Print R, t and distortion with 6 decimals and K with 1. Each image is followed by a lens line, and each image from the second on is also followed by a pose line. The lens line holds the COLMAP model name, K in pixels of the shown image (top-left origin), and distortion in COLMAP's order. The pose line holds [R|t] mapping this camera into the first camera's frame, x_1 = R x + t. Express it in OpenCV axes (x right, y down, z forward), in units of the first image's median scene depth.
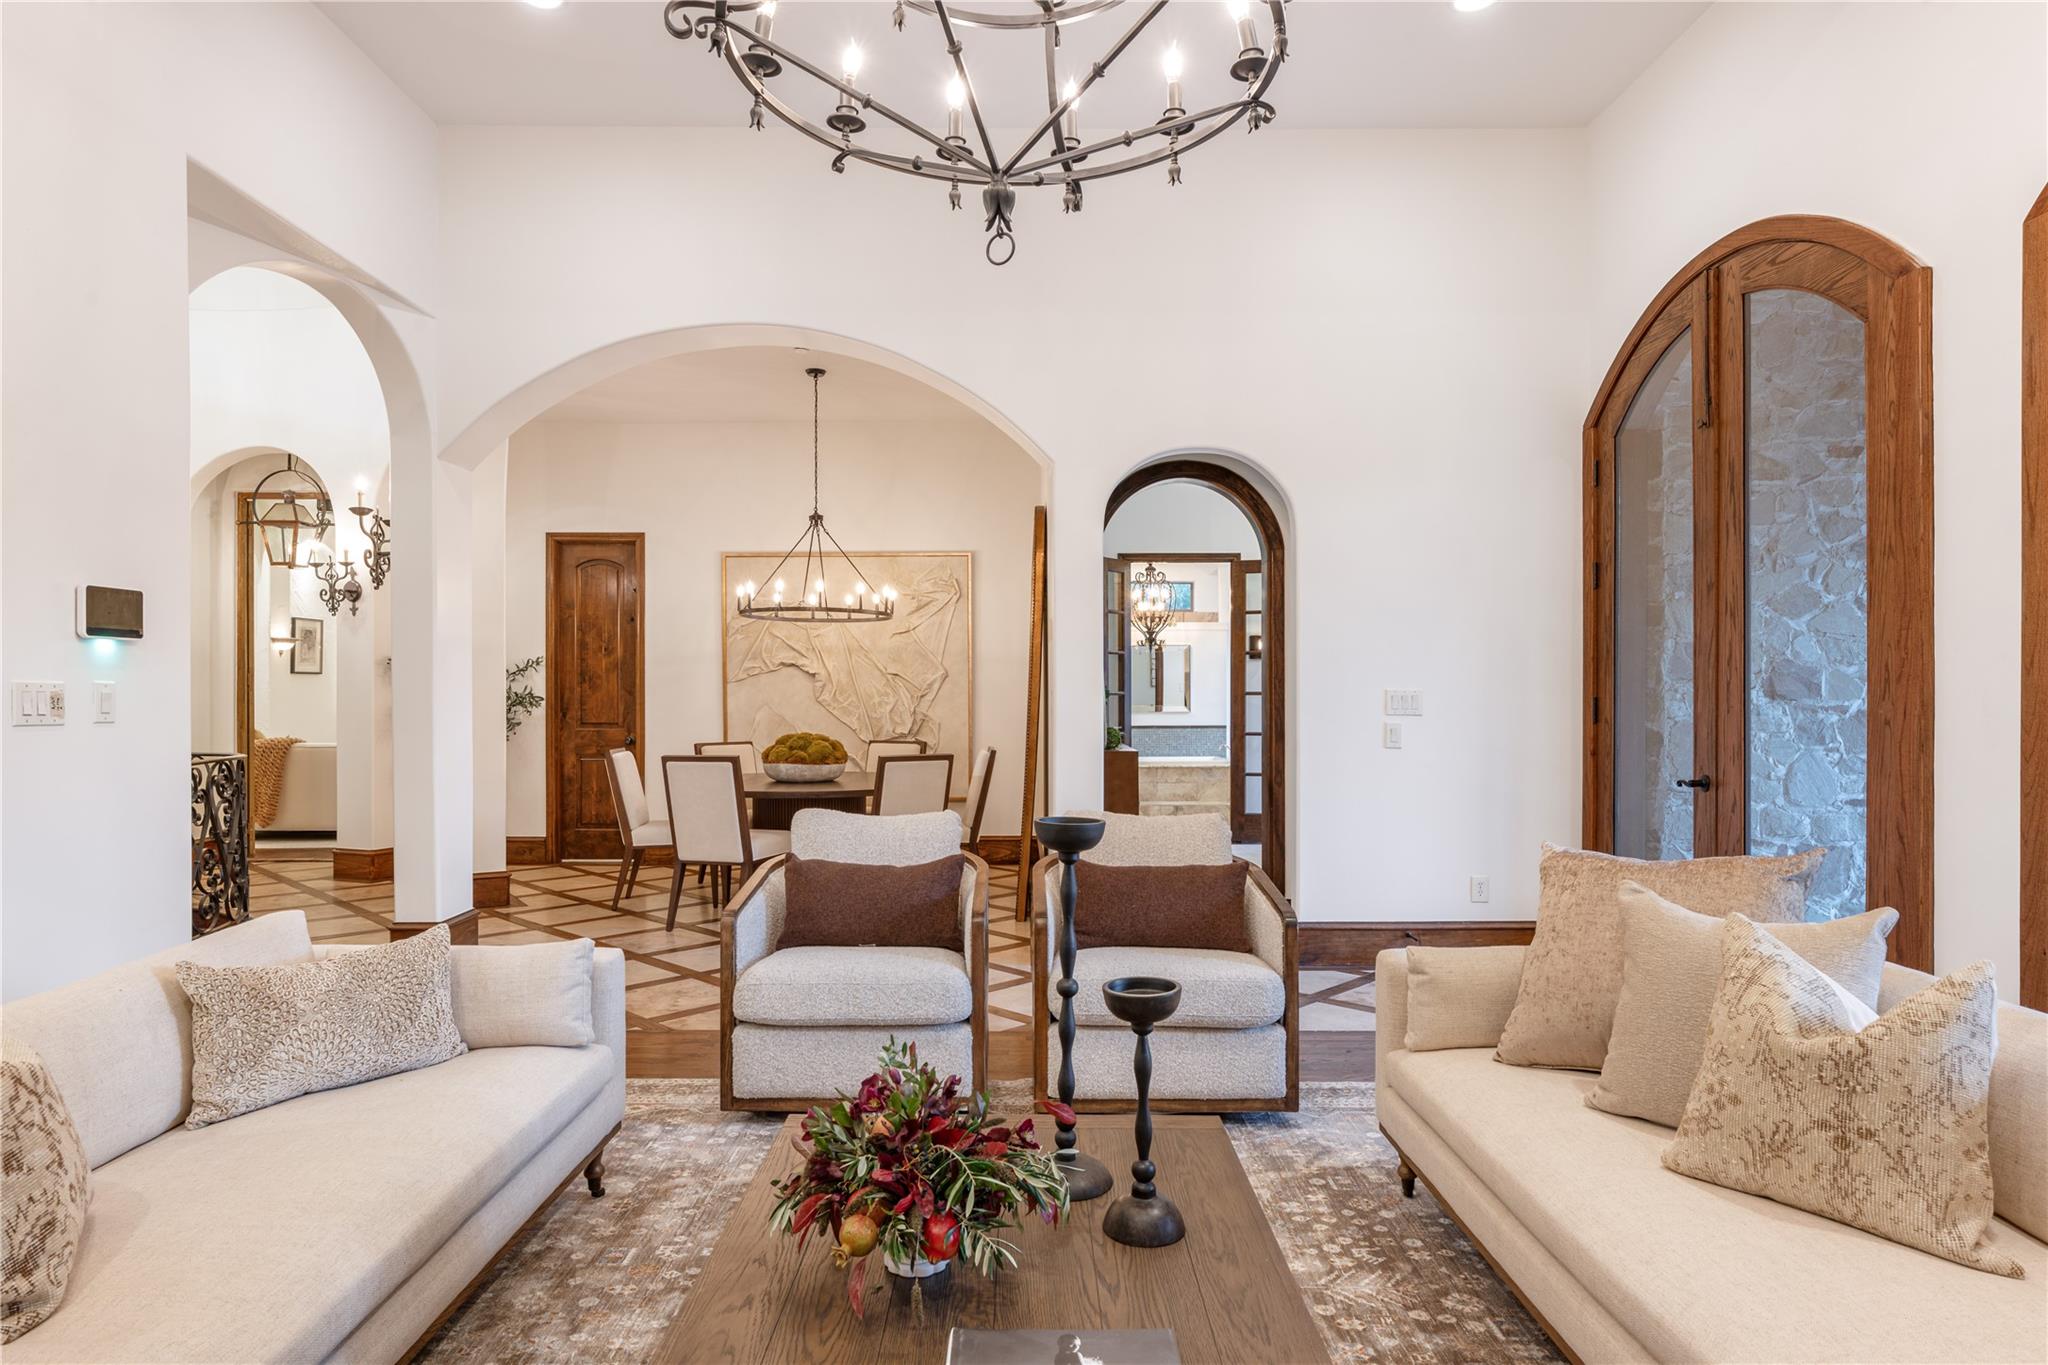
lens RADIAL K [[1155.4, 0, 1023.5], [0, 1155.4, 686.9], [0, 0, 1]] dist [0.001167, 0.000042]
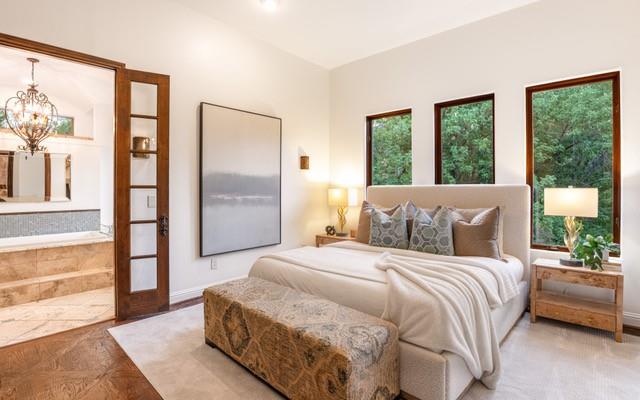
lens RADIAL K [[316.6, 0, 332.0], [0, 316.6, 187.1], [0, 0, 1]] dist [-0.019841, -0.001067]
pose [[0.670930, -0.002453, 0.741517, 0.086288], [0.001156, 0.999997, 0.002262, 0.004908], [-0.741520, -0.000660, 0.670931, 0.579263]]
